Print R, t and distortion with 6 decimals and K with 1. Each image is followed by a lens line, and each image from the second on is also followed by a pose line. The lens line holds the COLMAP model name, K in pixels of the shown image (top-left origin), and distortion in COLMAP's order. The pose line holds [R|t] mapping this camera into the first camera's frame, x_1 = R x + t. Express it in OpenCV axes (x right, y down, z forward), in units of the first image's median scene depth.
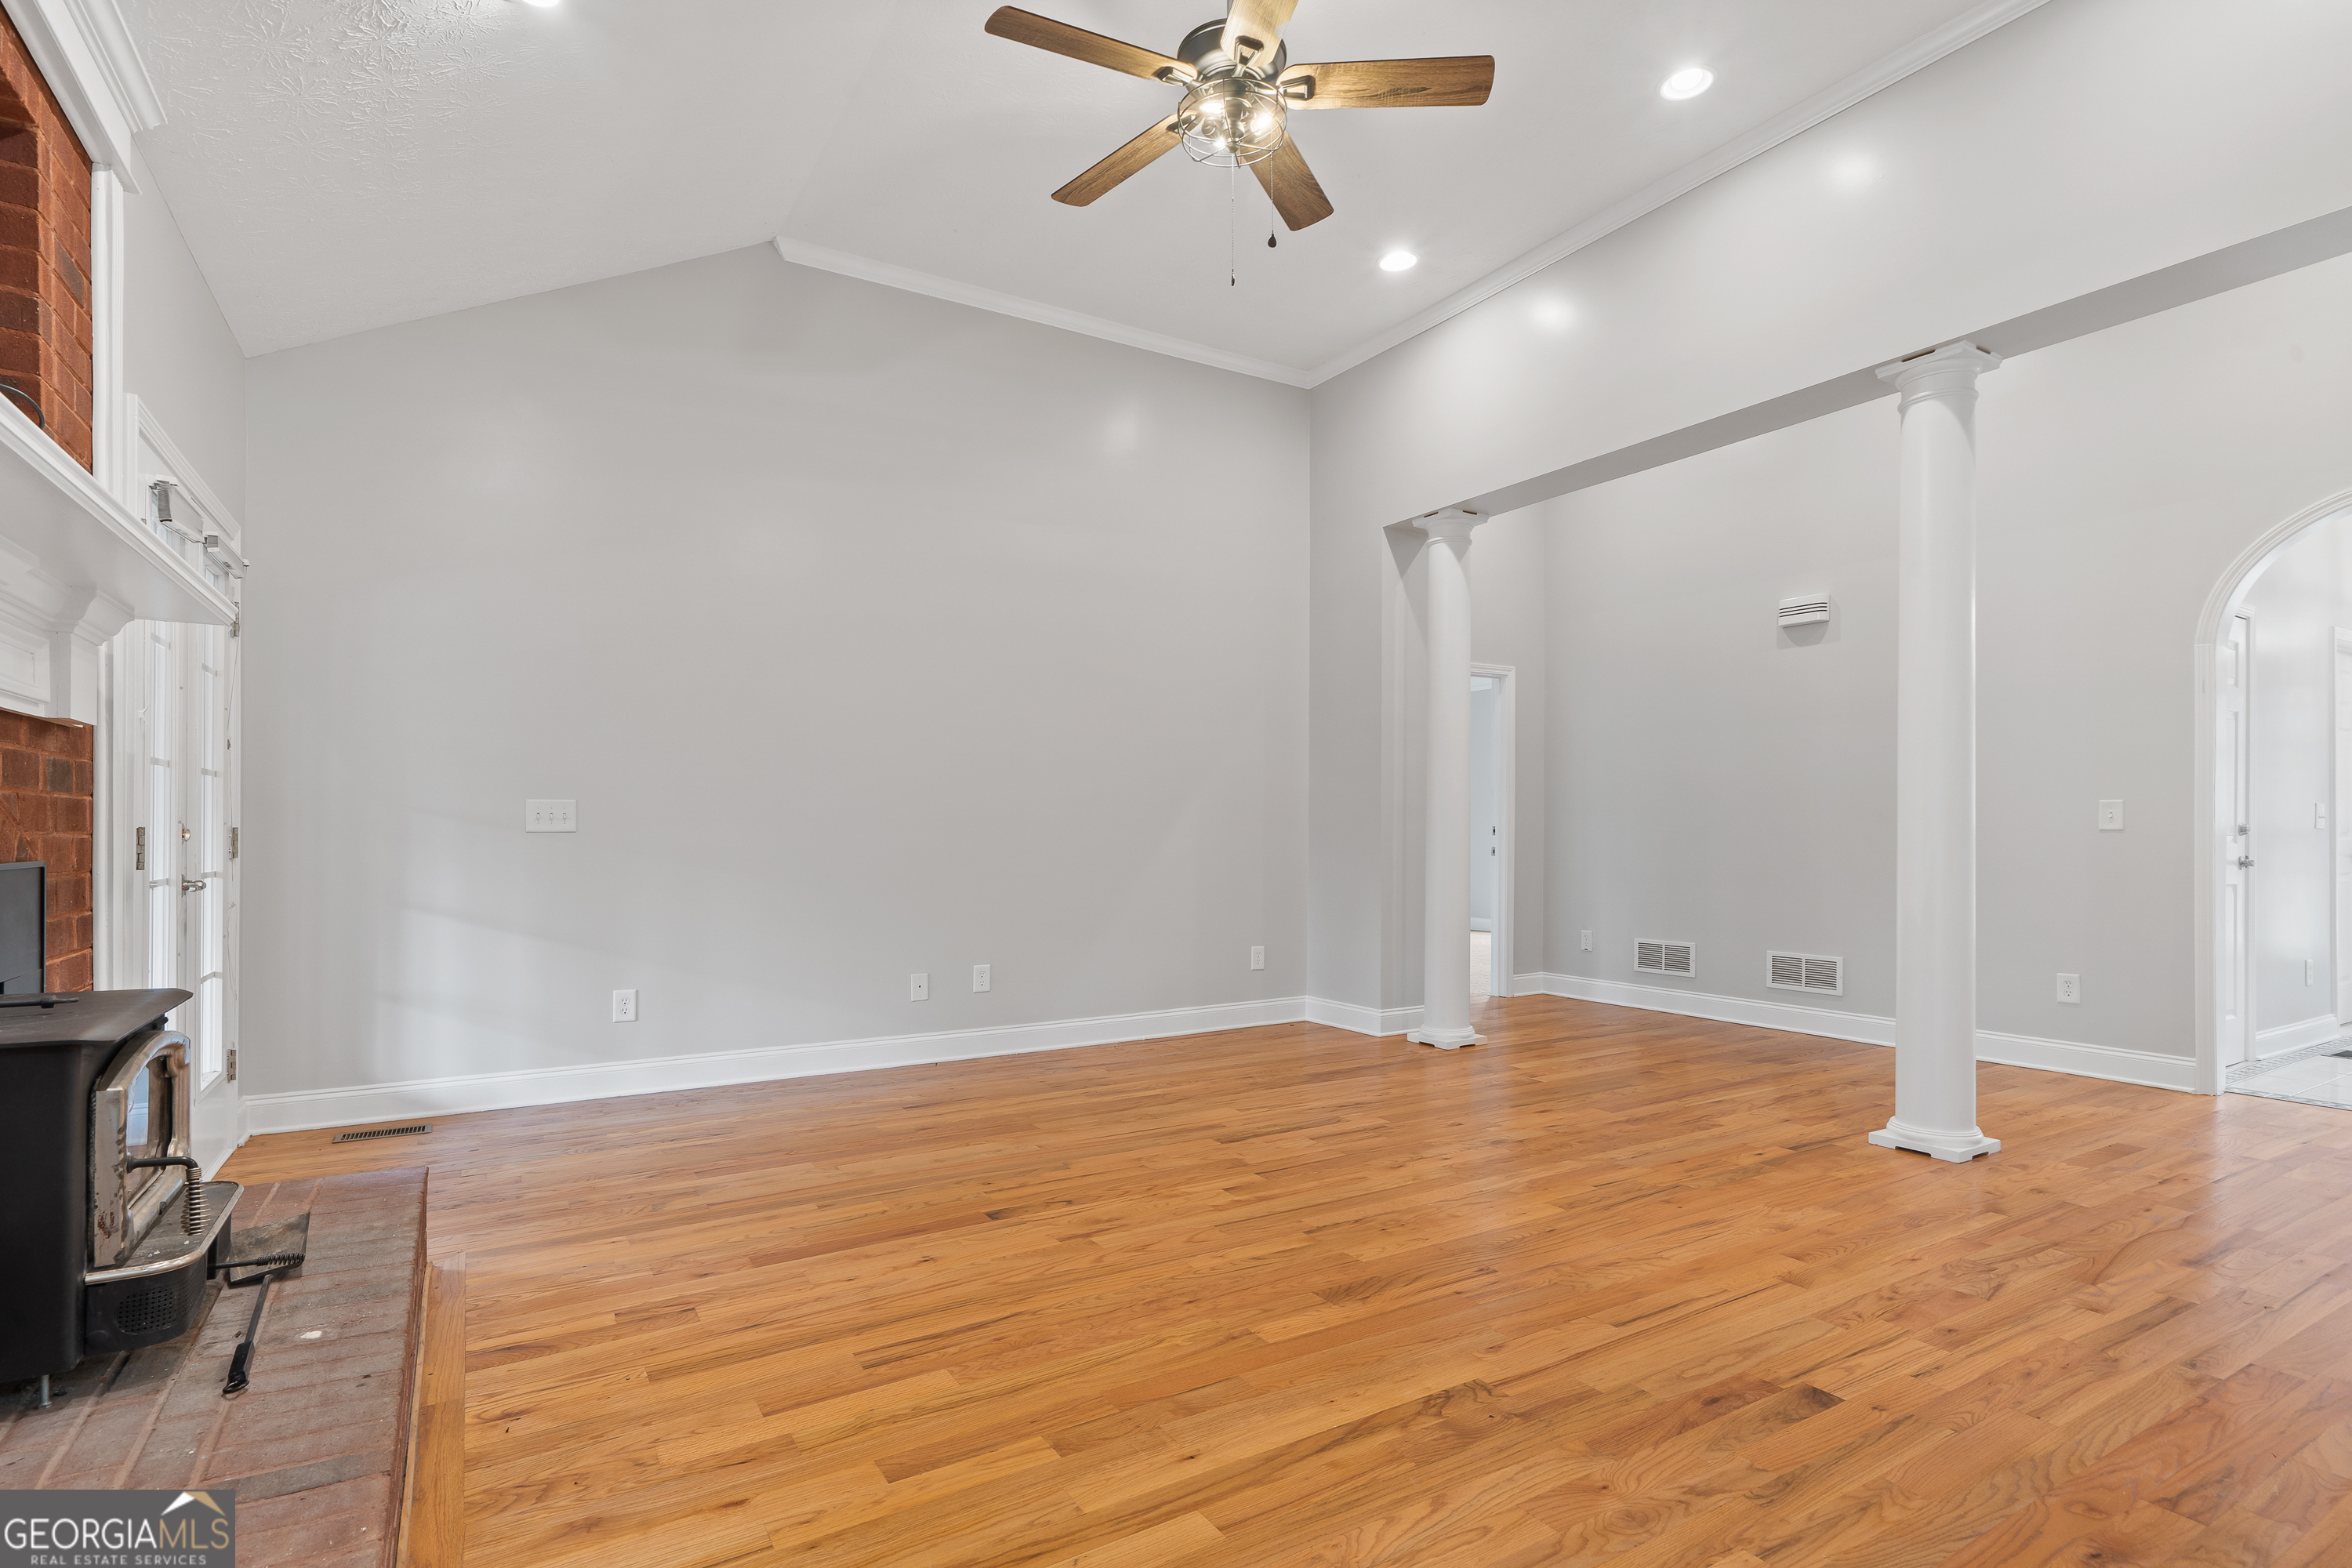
lens RADIAL K [[1137.0, 0, 1163.8], [0, 1137.0, 831.0], [0, 0, 1]] dist [0.002750, 0.000765]
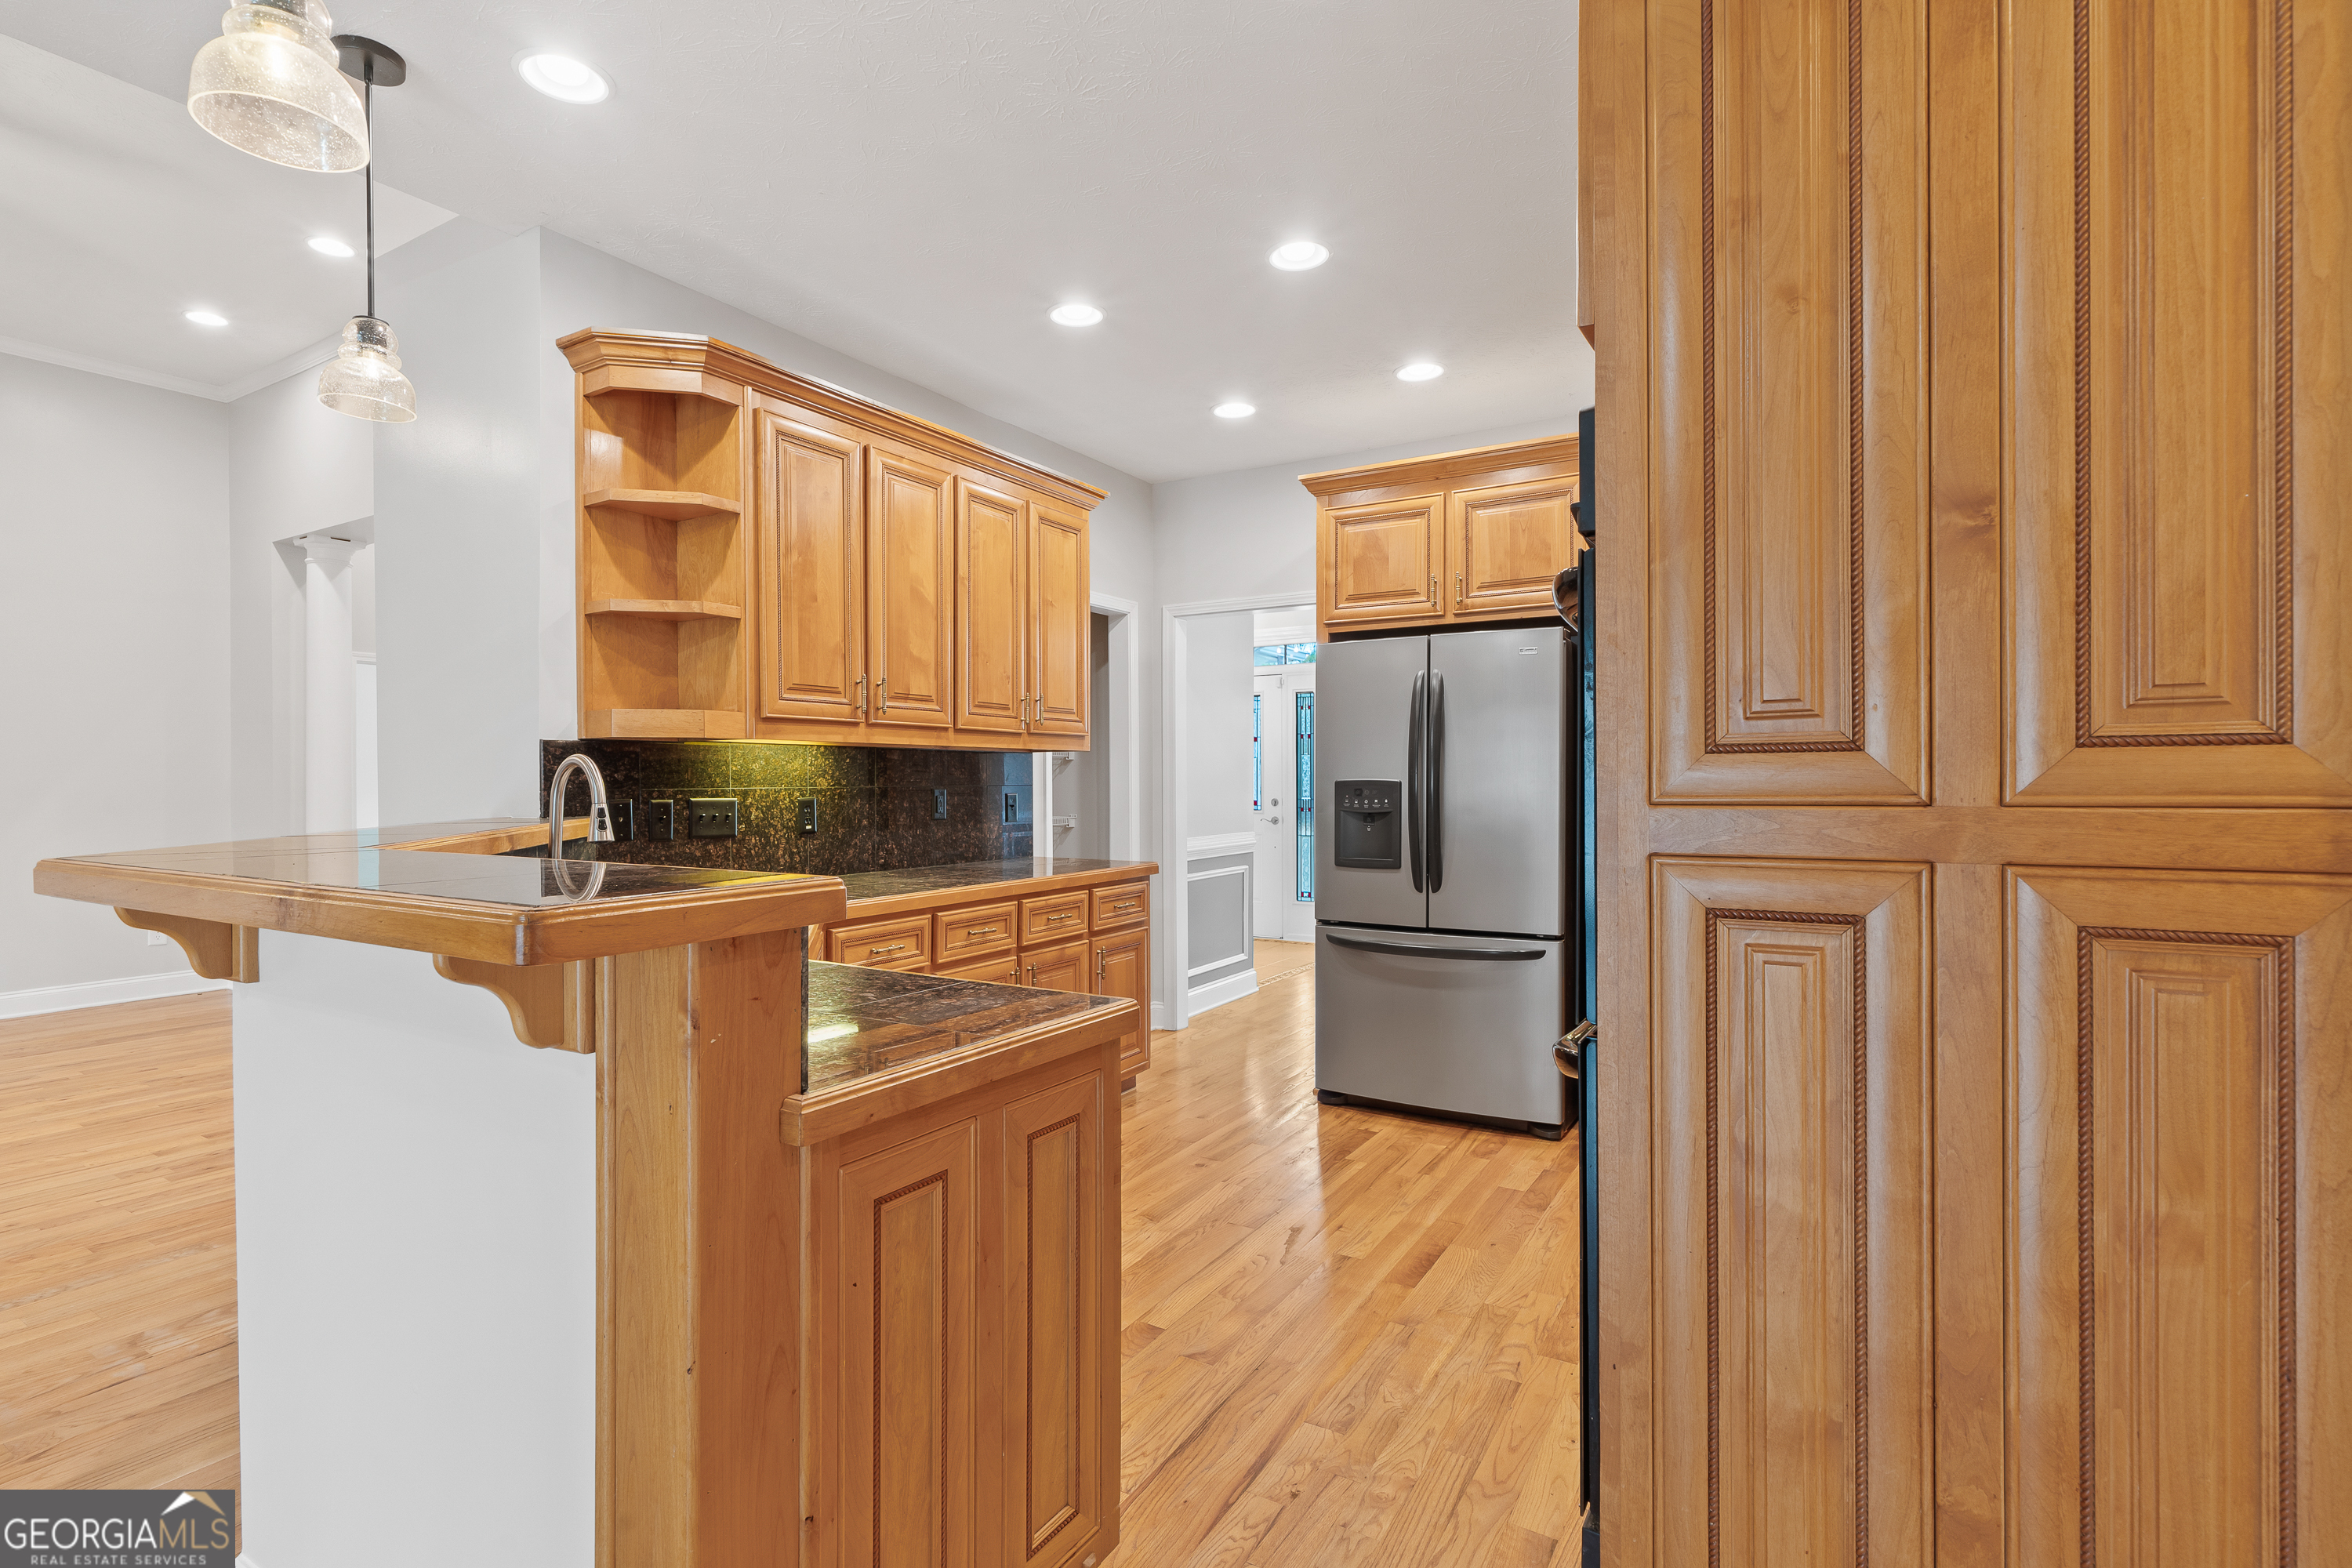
lens RADIAL K [[1097.5, 0, 1176.0], [0, 1097.5, 784.0], [0, 0, 1]] dist [-0.000183, 0.000119]
pose [[0.887715, -0.006338, 0.460350, 0.620446], [0.005759, 0.999980, 0.002664, -0.034961], [-0.460358, 0.000286, 0.887734, -0.467939]]
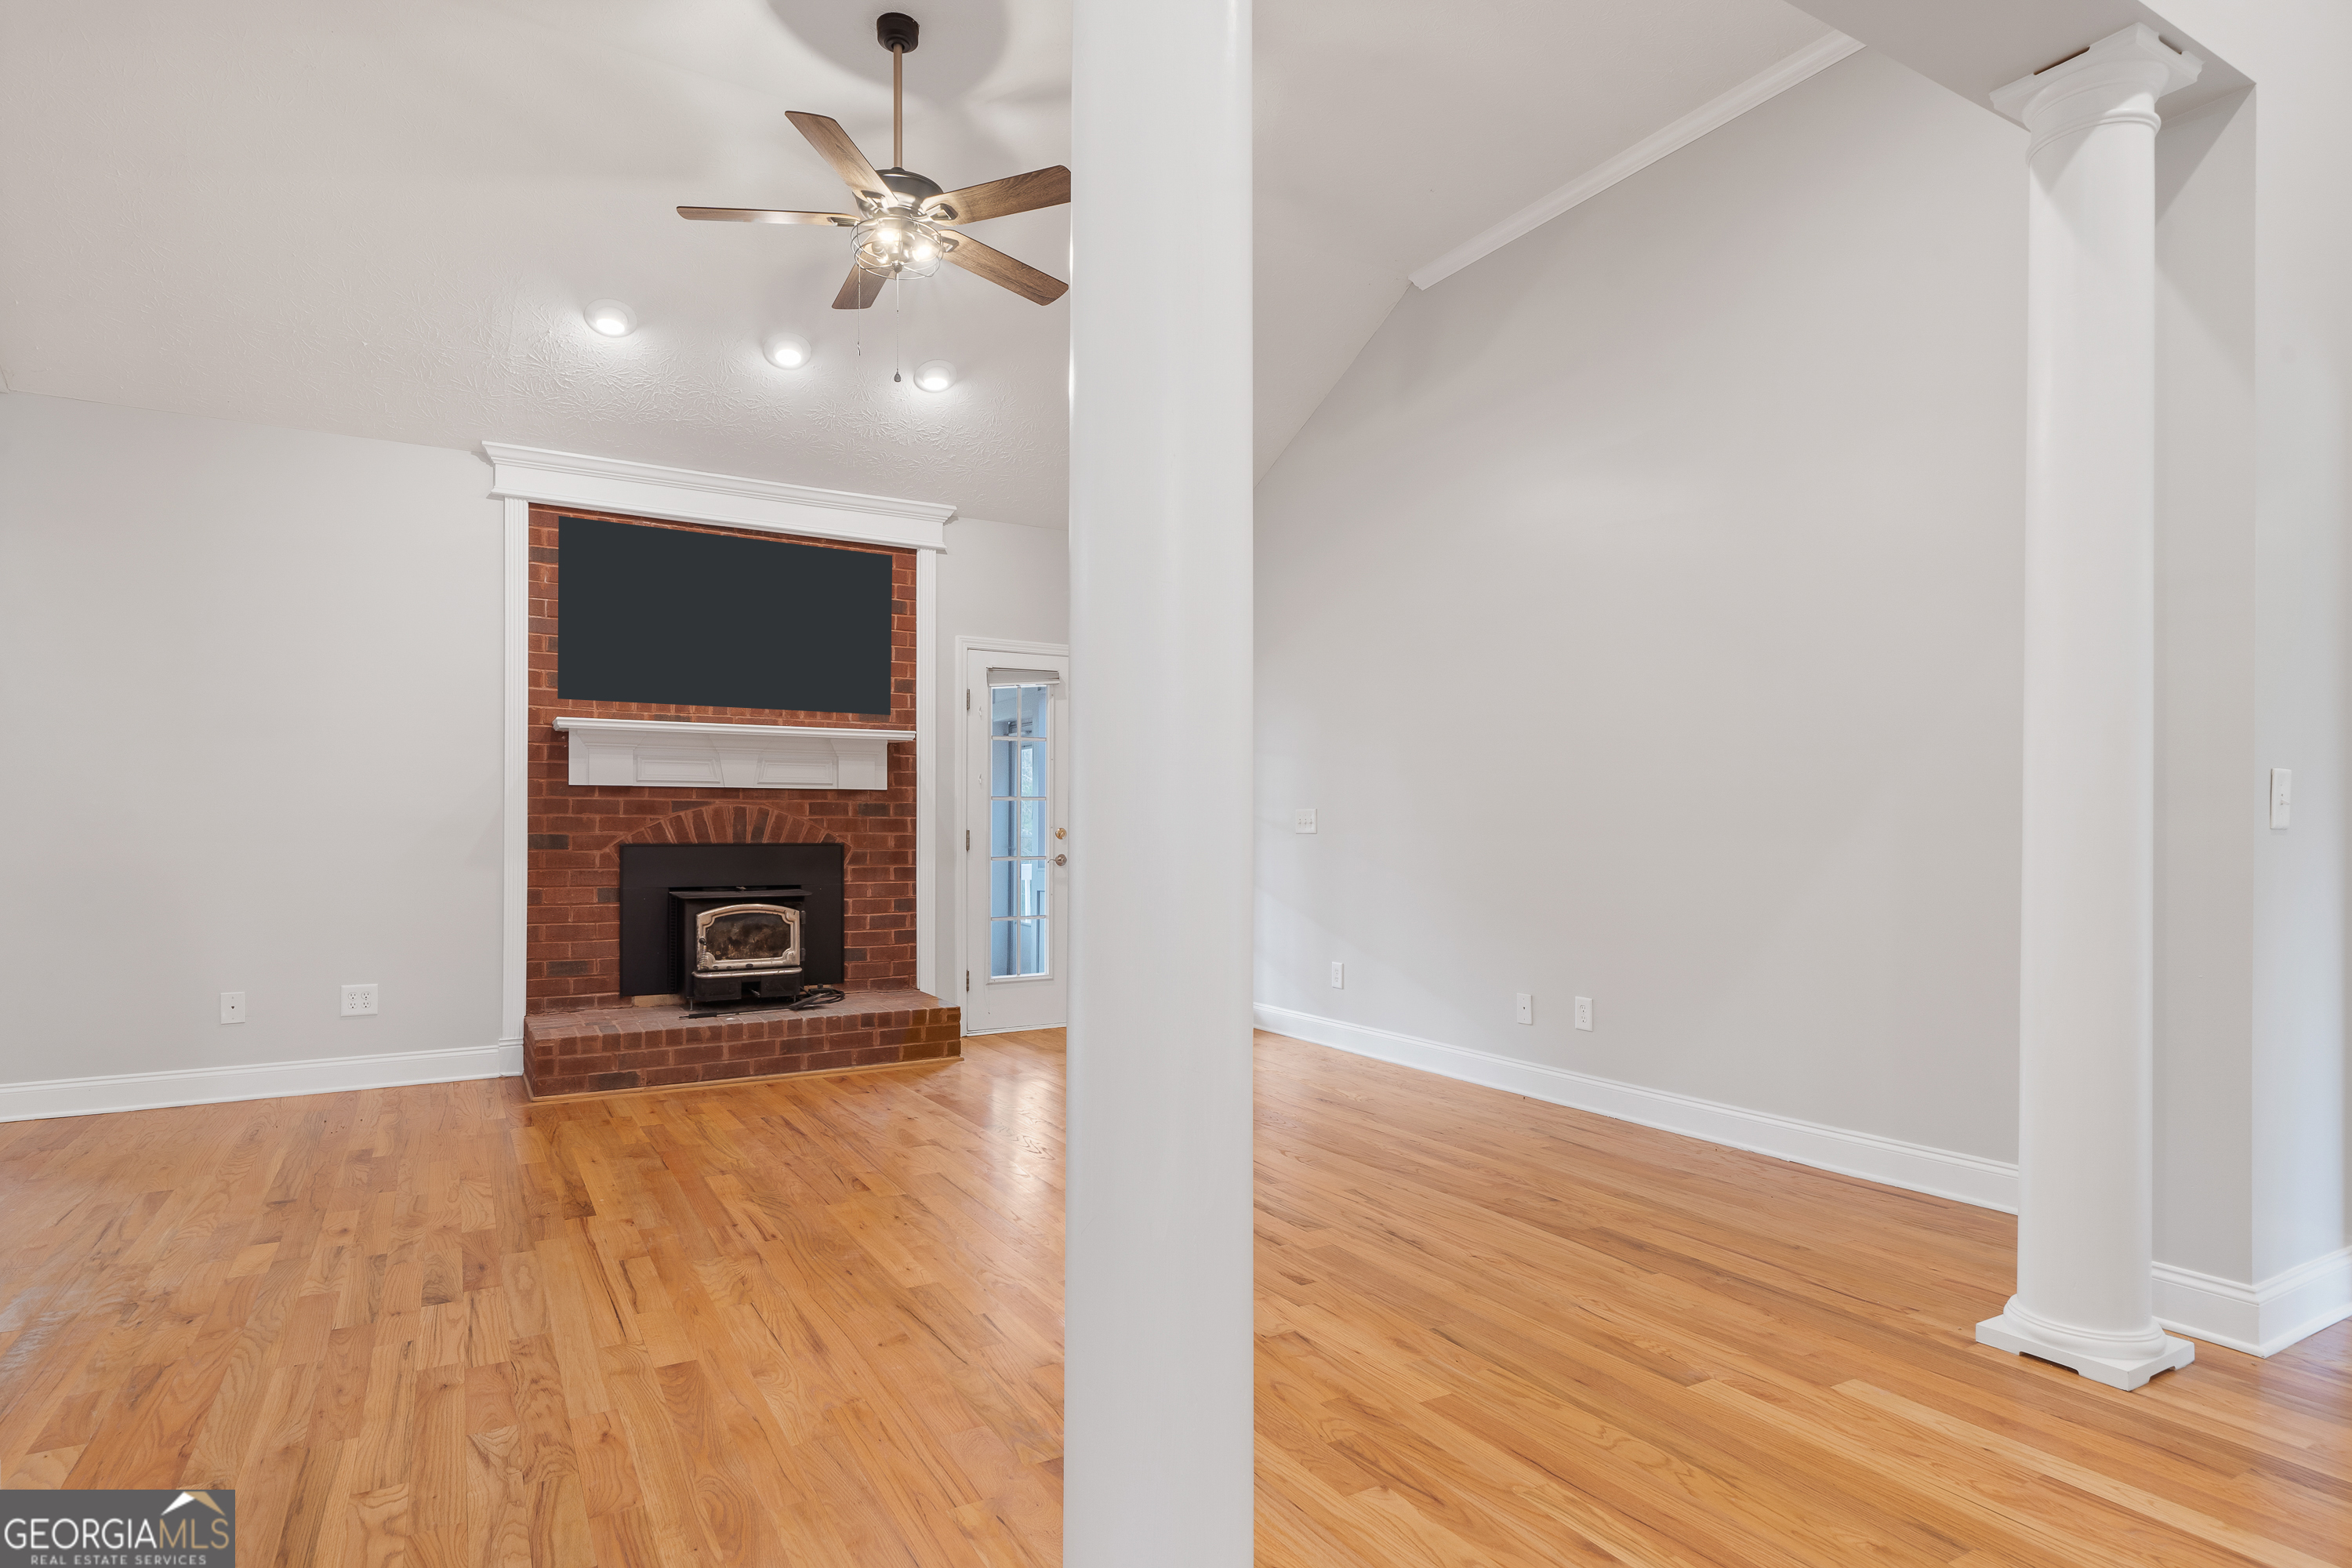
lens RADIAL K [[1258.4, 0, 1171.5], [0, 1258.4, 828.1], [0, 0, 1]] dist [-0.001402, -0.000738]
pose [[-0.020137, -0.002326, -0.999795, 0.899303], [-0.002548, 0.999994, -0.002275, -0.002051], [0.999794, 0.002502, -0.020143, 0.855552]]
